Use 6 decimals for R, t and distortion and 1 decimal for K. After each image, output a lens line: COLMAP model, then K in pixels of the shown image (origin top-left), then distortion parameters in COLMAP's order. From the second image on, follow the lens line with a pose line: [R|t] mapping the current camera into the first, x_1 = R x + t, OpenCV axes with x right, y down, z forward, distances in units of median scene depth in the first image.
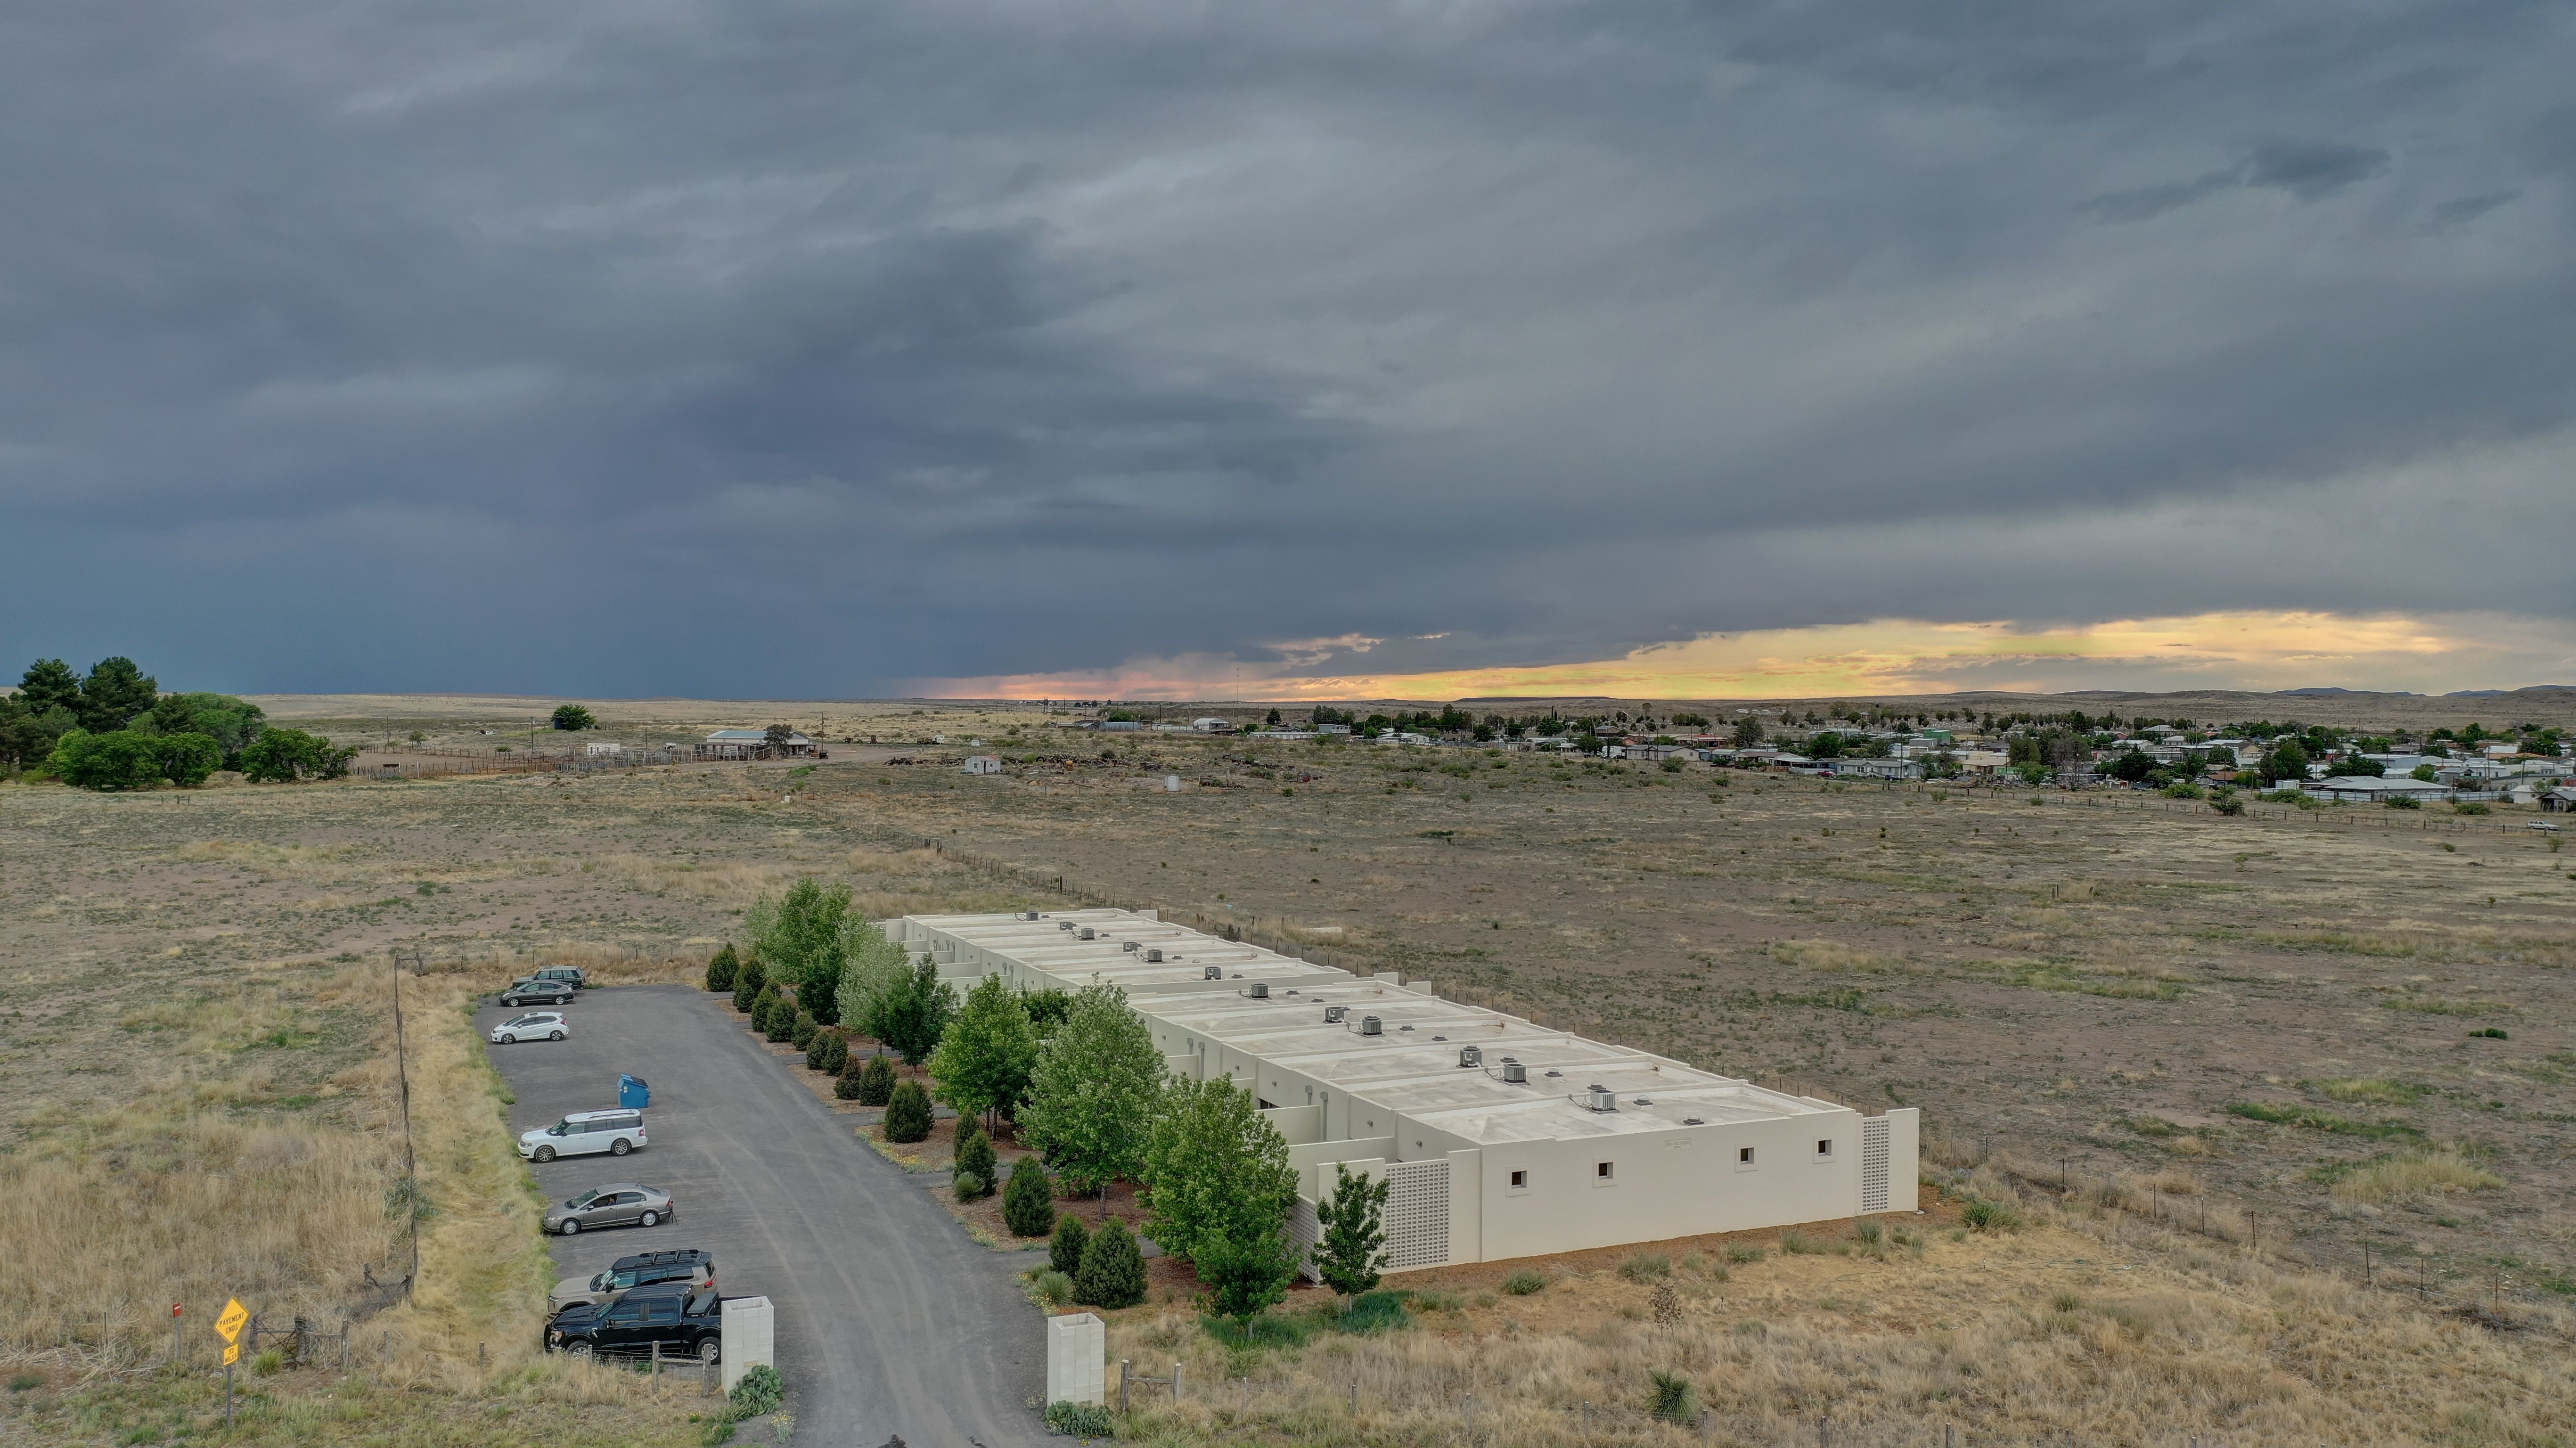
lens RADIAL K [[2060.1, 0, 1261.9], [0, 2060.1, 727.8], [0, 0, 1]] dist [-0.009320, 0.017201]
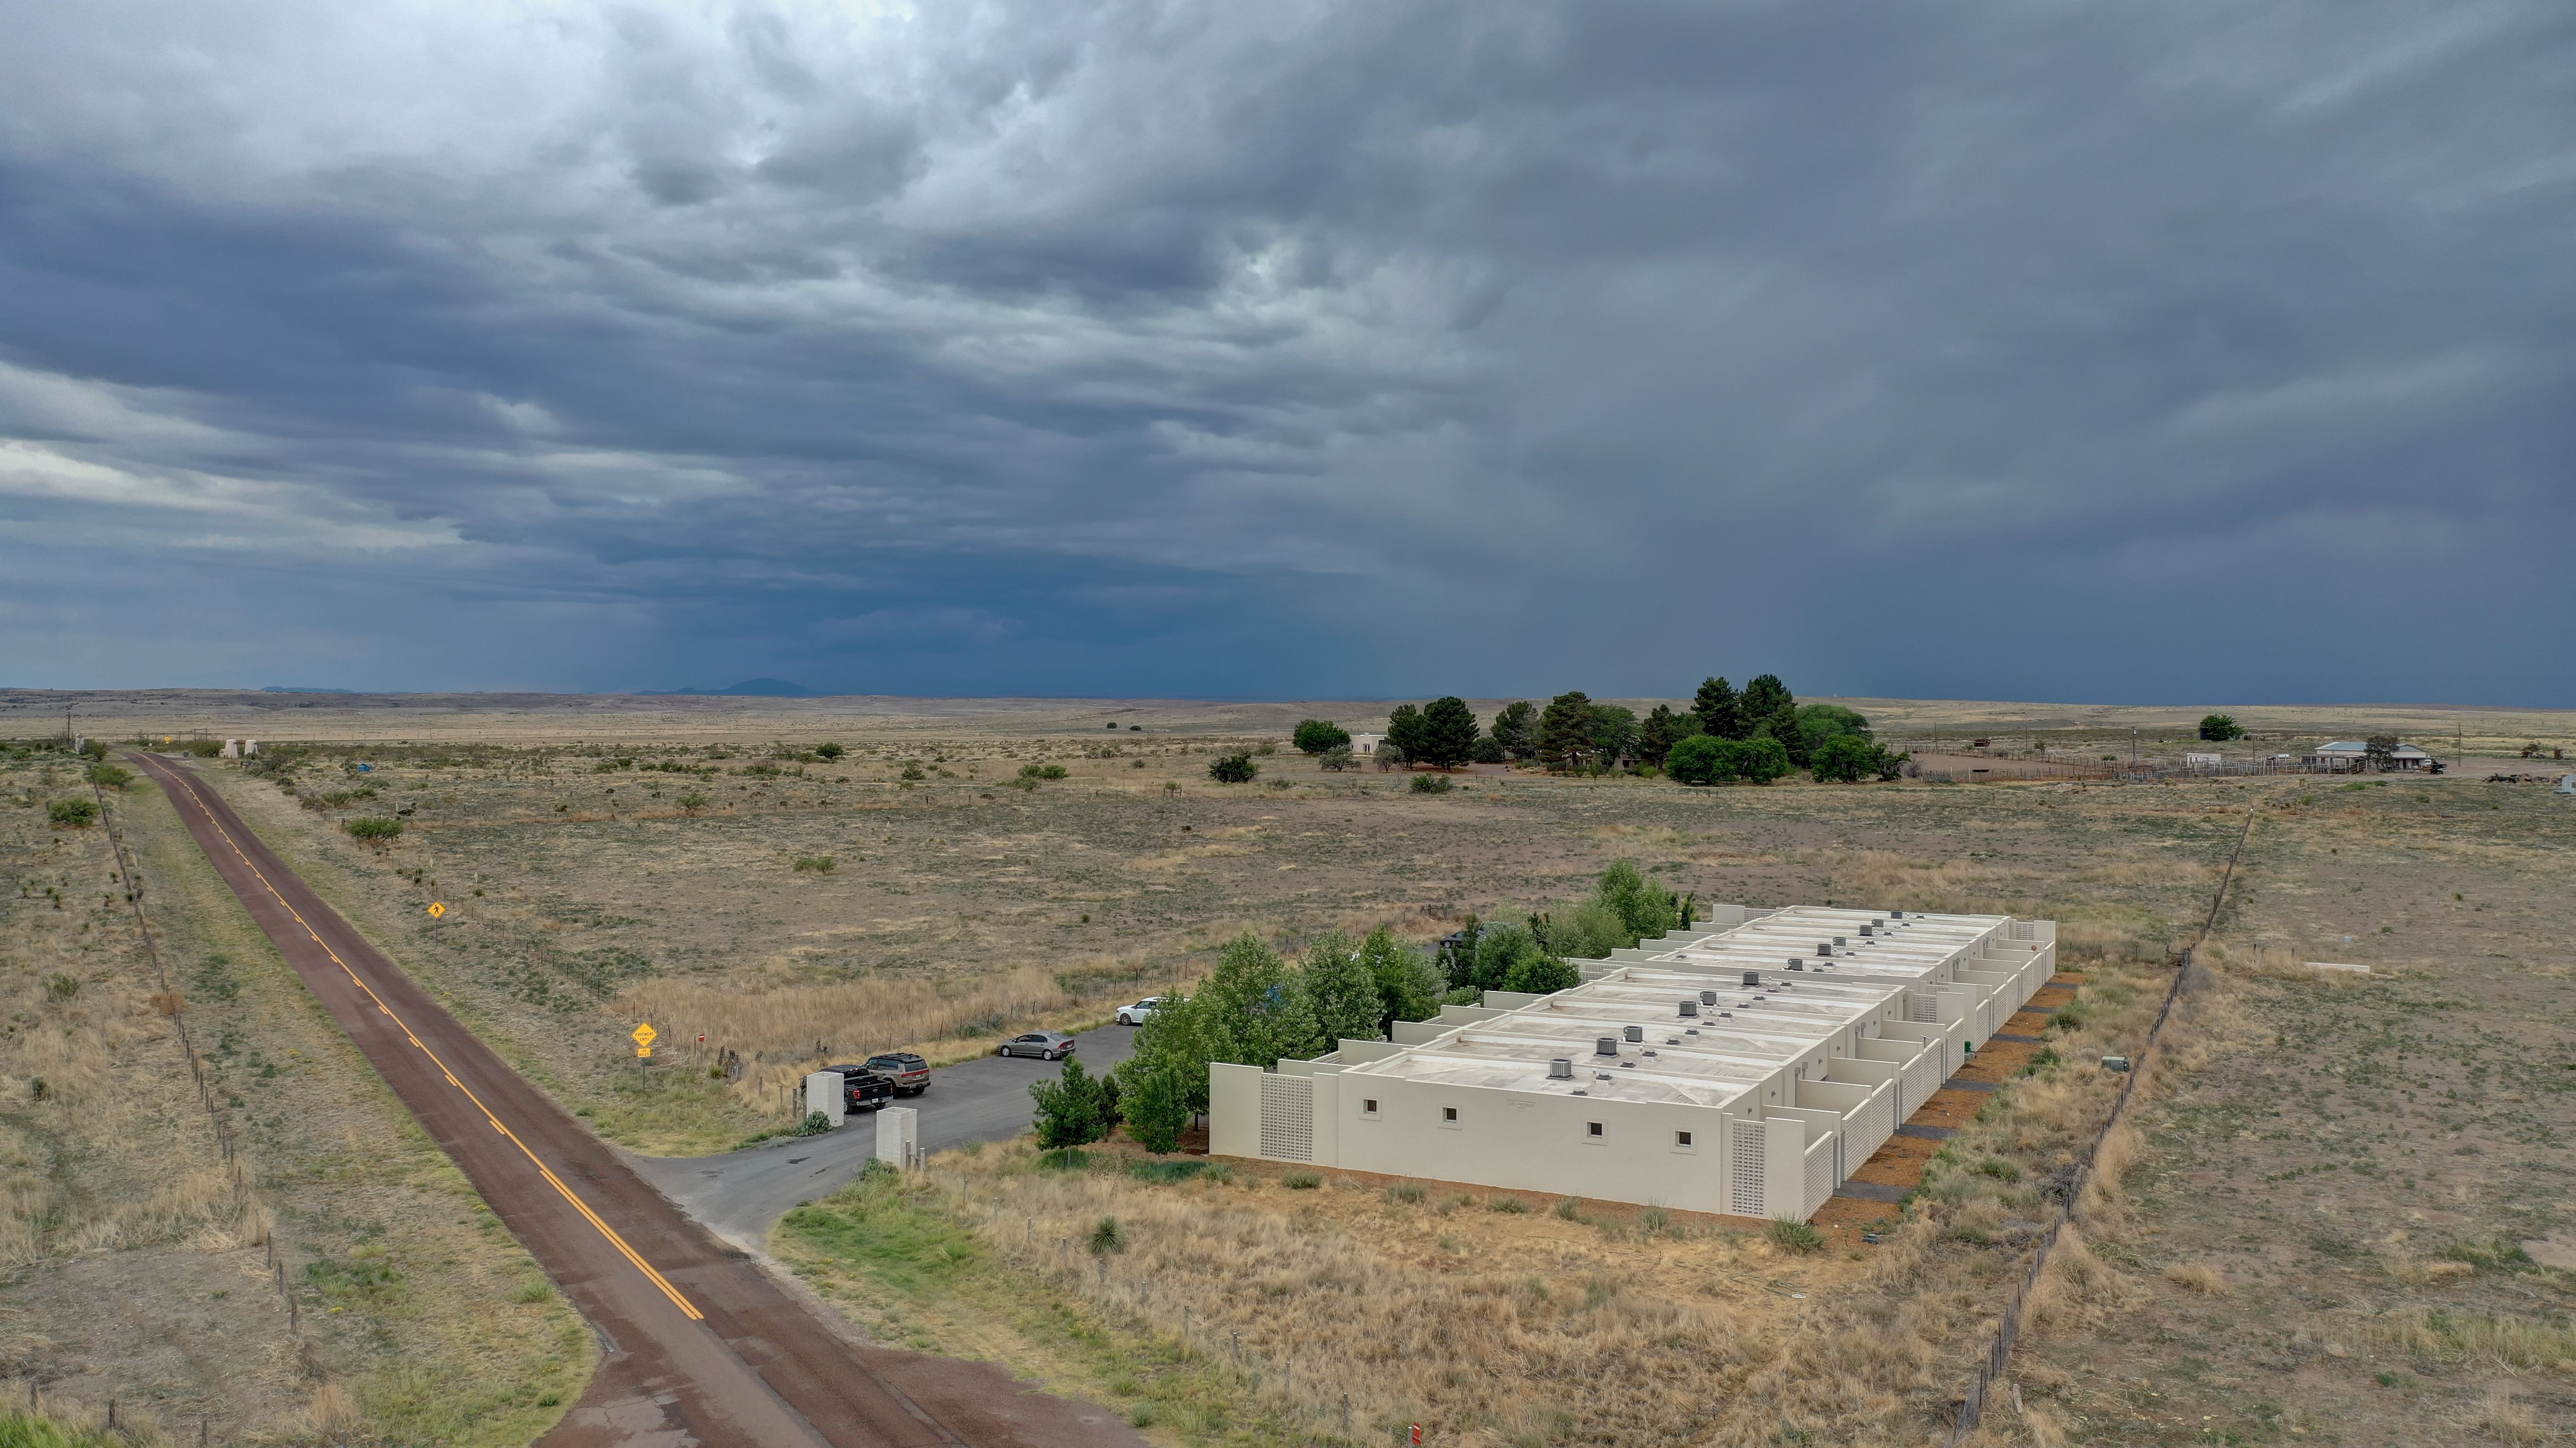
lens RADIAL K [[2059.9, 0, 1280.5], [0, 2059.9, 723.1], [0, 0, 1]] dist [-0.009320, 0.017201]
pose [[0.620304, 0.002209, -0.784358, 0.226033], [-0.007880, 0.999963, -0.003416, -0.000053], [0.784322, 0.008300, 0.620298, 0.046311]]
